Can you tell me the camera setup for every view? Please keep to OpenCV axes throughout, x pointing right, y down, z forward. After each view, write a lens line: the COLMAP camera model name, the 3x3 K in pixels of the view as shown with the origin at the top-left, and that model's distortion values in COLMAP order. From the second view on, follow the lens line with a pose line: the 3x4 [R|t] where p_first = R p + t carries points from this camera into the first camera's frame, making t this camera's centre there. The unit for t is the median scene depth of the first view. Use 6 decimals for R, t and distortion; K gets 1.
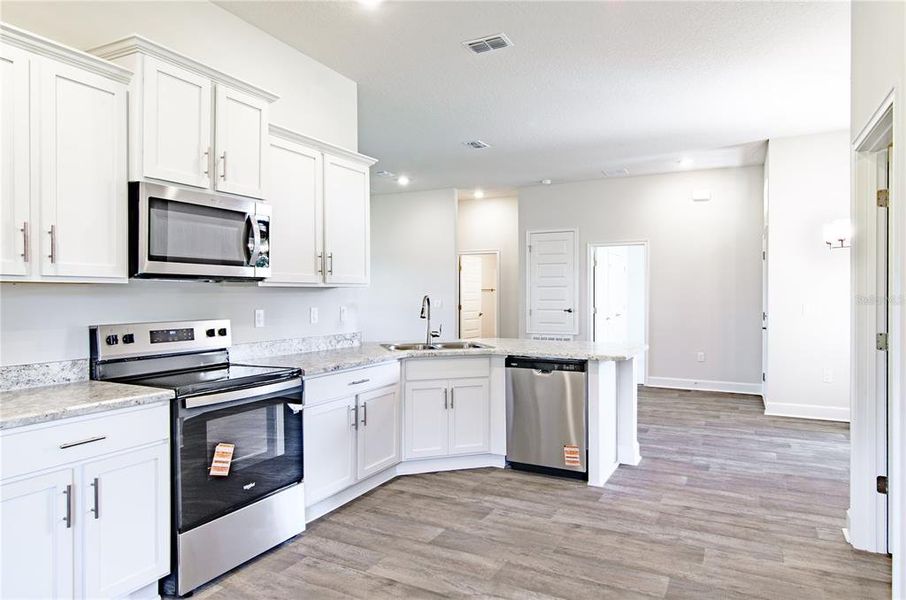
lens RADIAL K [[564.4, 0, 437.2], [0, 564.4, 312.1], [0, 0, 1]] dist [0.002769, 0.002058]
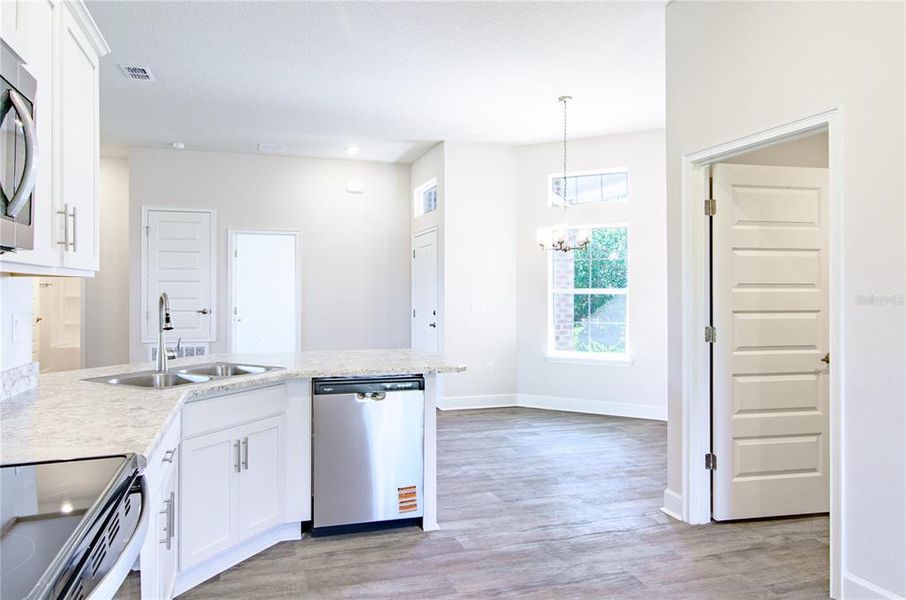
lens RADIAL K [[608.8, 0, 442.6], [0, 608.8, 298.6], [0, 0, 1]] dist [-0.005831, 0.002002]
pose [[0.707024, -0.005513, 0.707168, -0.313059], [0.019392, 0.999745, -0.011594, -0.010639], [-0.706923, 0.021911, 0.706951, 0.363432]]
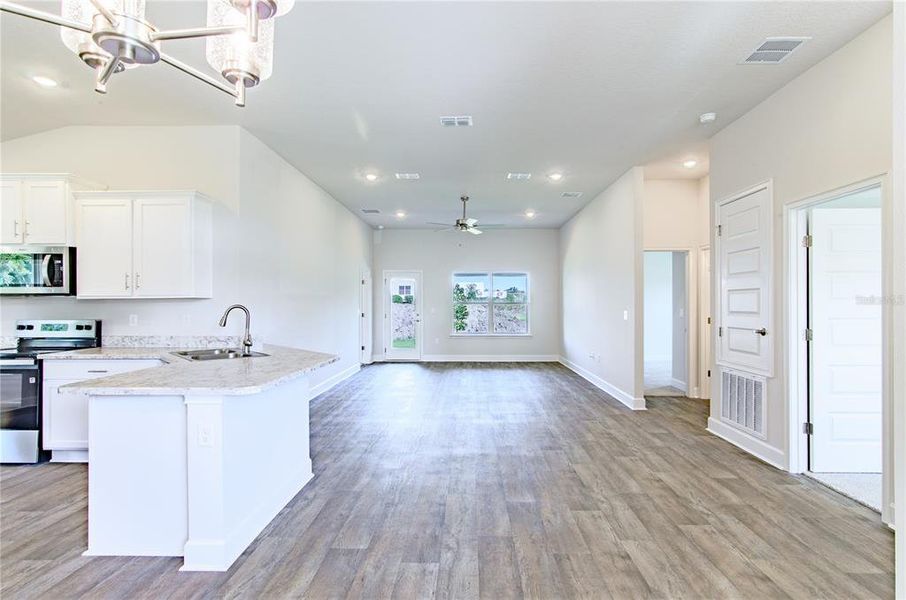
lens RADIAL K [[442.5, 0, 459.8], [0, 442.5, 301.8], [0, 0, 1]] dist [-0.002752, 0.000643]
pose [[0.454167, -0.012381, -0.890830, 1.021886], [-0.026813, 0.999261, -0.027557, -0.025978], [0.890513, 0.036401, 0.453499, 1.136901]]
